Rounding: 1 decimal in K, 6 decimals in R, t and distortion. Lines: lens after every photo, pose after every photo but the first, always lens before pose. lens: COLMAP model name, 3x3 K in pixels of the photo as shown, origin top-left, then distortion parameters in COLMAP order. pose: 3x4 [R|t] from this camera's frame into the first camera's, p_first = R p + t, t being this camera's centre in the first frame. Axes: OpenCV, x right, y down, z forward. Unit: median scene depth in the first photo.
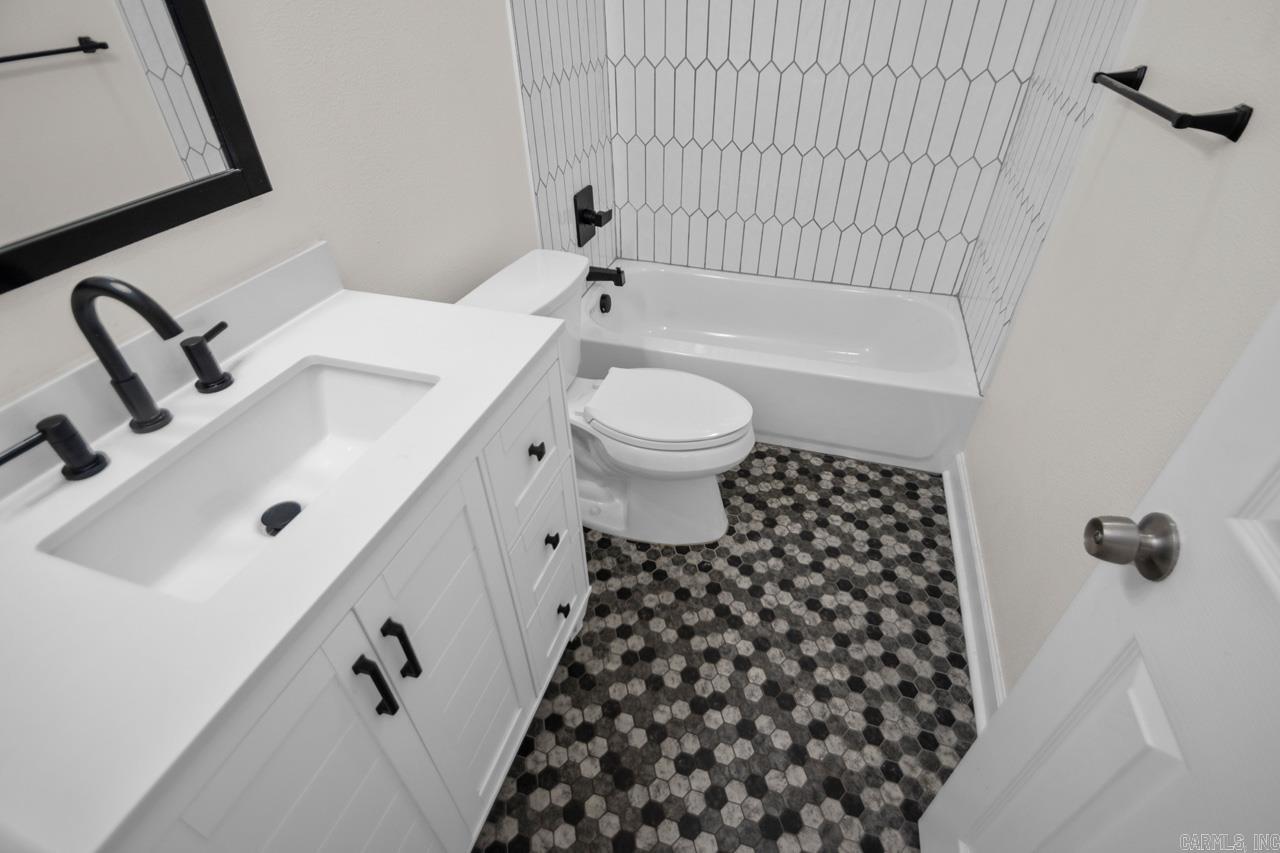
lens RADIAL K [[598.0, 0, 649.0], [0, 598.0, 411.7], [0, 0, 1]] dist [0.023040, -0.019482]
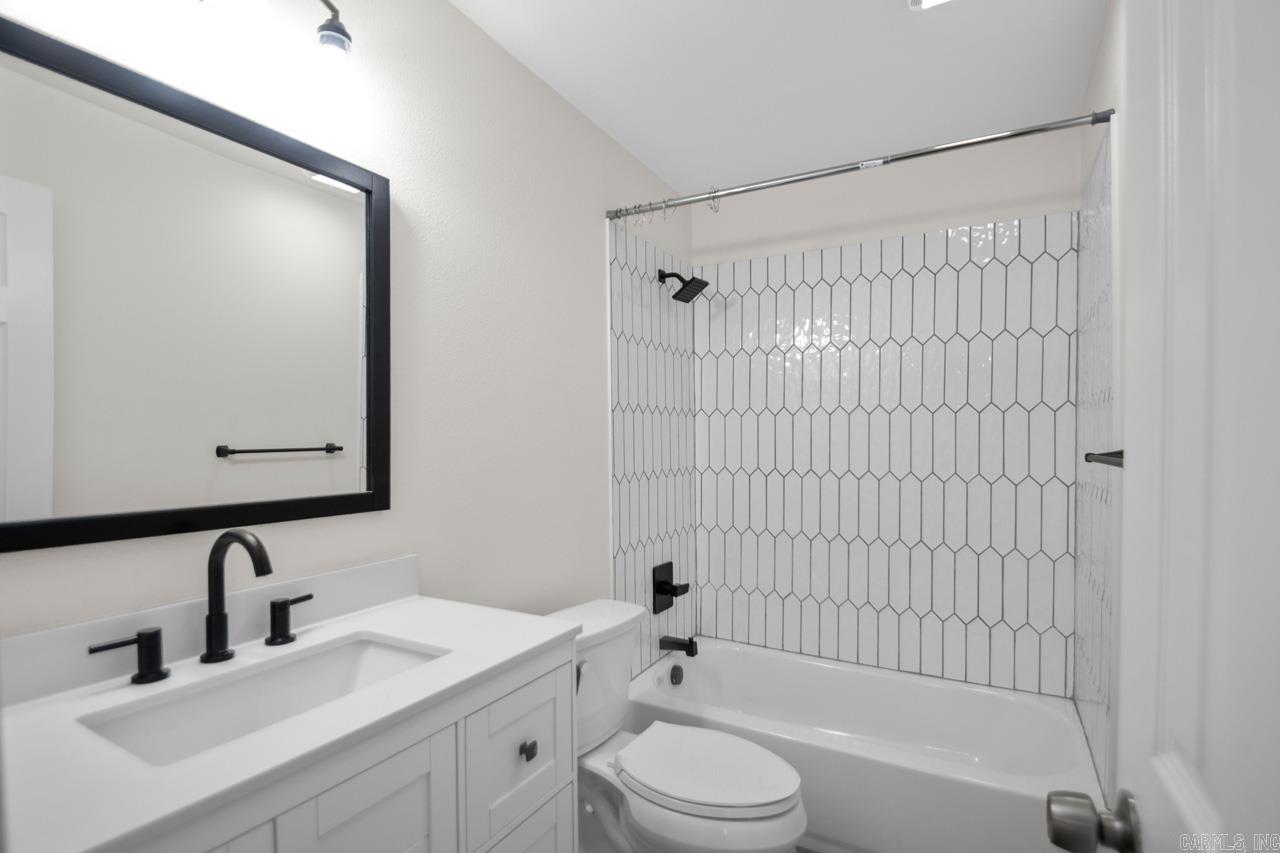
lens RADIAL K [[592.9, 0, 652.9], [0, 592.9, 427.2], [0, 0, 1]] dist [0.024751, -0.023980]
pose [[0.978796, -0.006492, -0.204737, 0.102218], [-0.119789, 0.792633, -0.597816, 0.096504], [0.166162, 0.609665, 0.775048, -0.023539]]
